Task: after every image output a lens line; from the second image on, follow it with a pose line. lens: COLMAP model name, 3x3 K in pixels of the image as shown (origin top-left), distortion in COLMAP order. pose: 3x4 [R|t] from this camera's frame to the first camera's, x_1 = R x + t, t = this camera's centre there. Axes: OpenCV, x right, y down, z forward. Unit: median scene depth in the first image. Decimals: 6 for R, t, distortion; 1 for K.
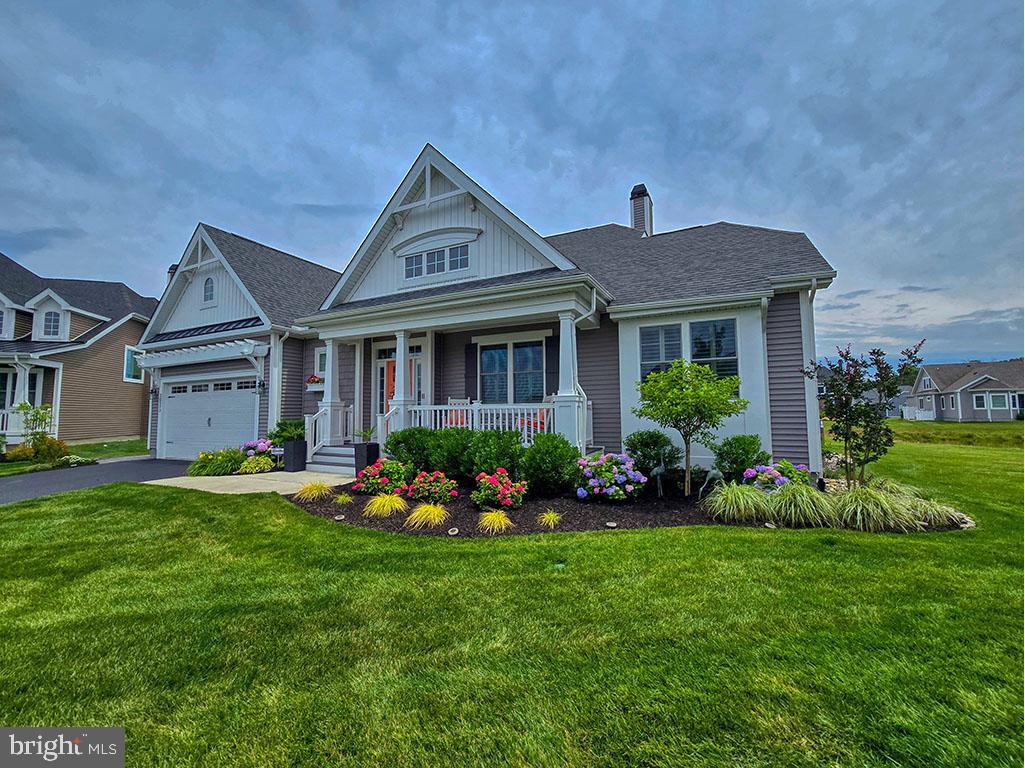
lens RADIAL K [[420.7, 0, 512.5], [0, 420.7, 384.0], [0, 0, 1]] dist [0.001071, 0.000739]
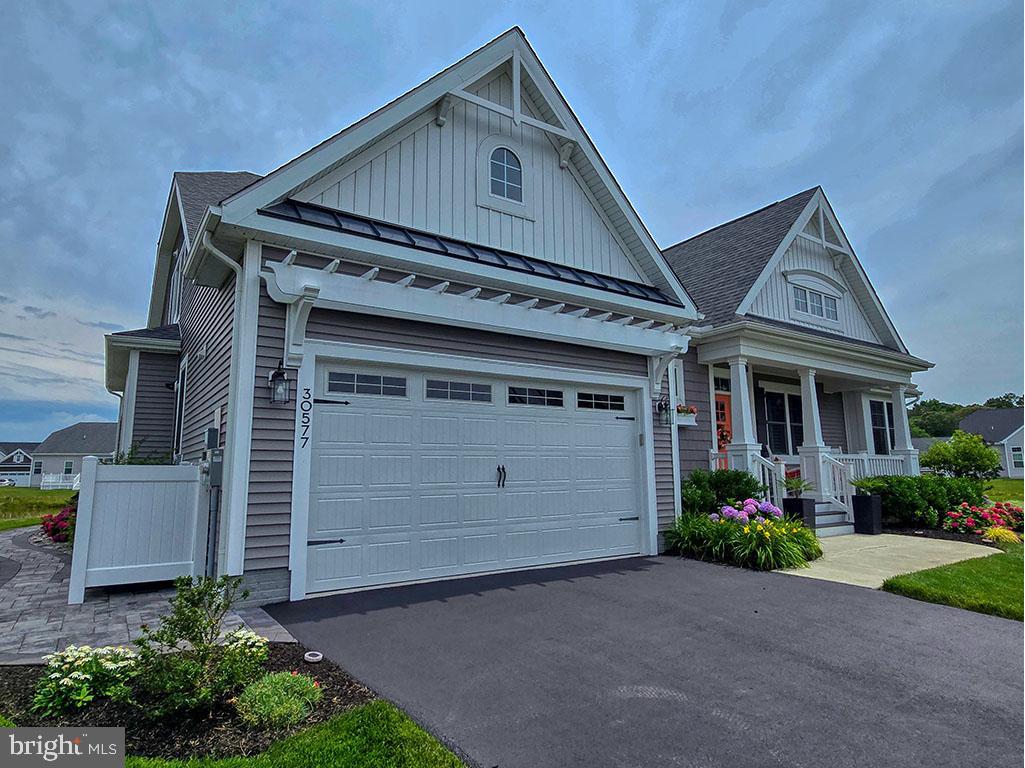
lens RADIAL K [[602.6, 0, 512.5], [0, 602.6, 384.0], [0, 0, 1]] dist [0.006412, 0.002739]
pose [[0.482067, 0.132682, 0.866029, -1.871112], [-0.056372, 0.991115, -0.120467, 0.106806], [-0.874319, 0.009253, 0.485264, 1.044650]]
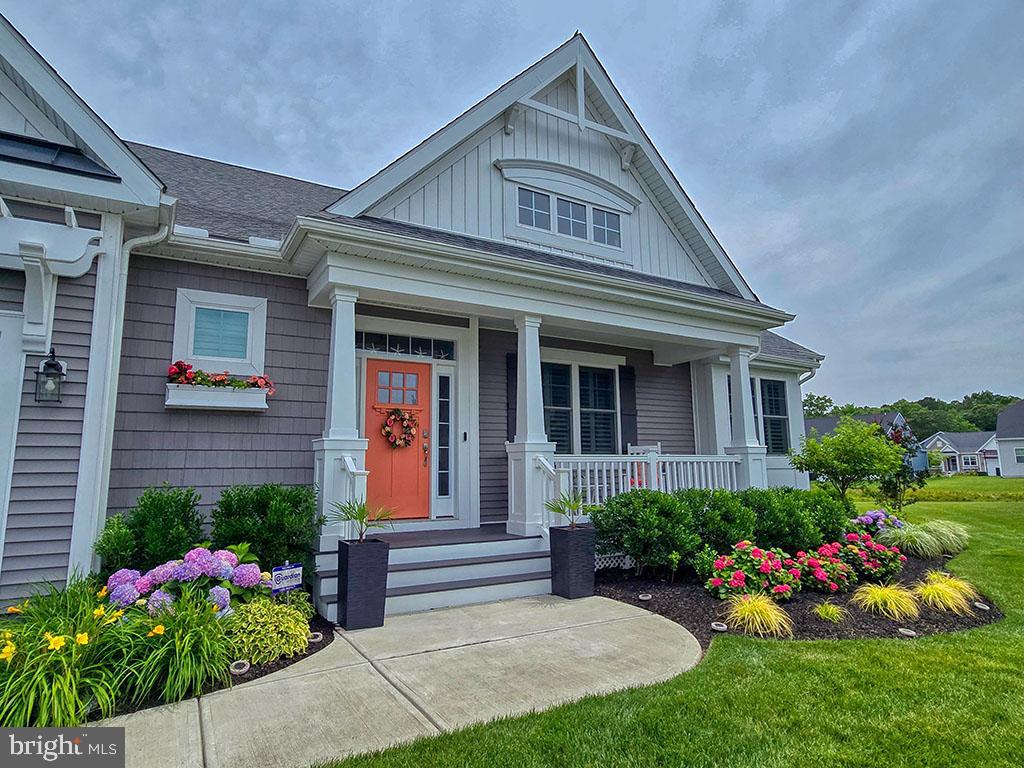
lens RADIAL K [[602.6, 0, 512.5], [0, 602.6, 384.0], [0, 0, 1]] dist [0.006412, 0.002739]
pose [[0.542200, 0.123804, 0.831079, -1.029358], [-0.050300, 0.992094, -0.114975, 0.058891], [-0.838743, 0.020536, 0.544140, 0.670173]]
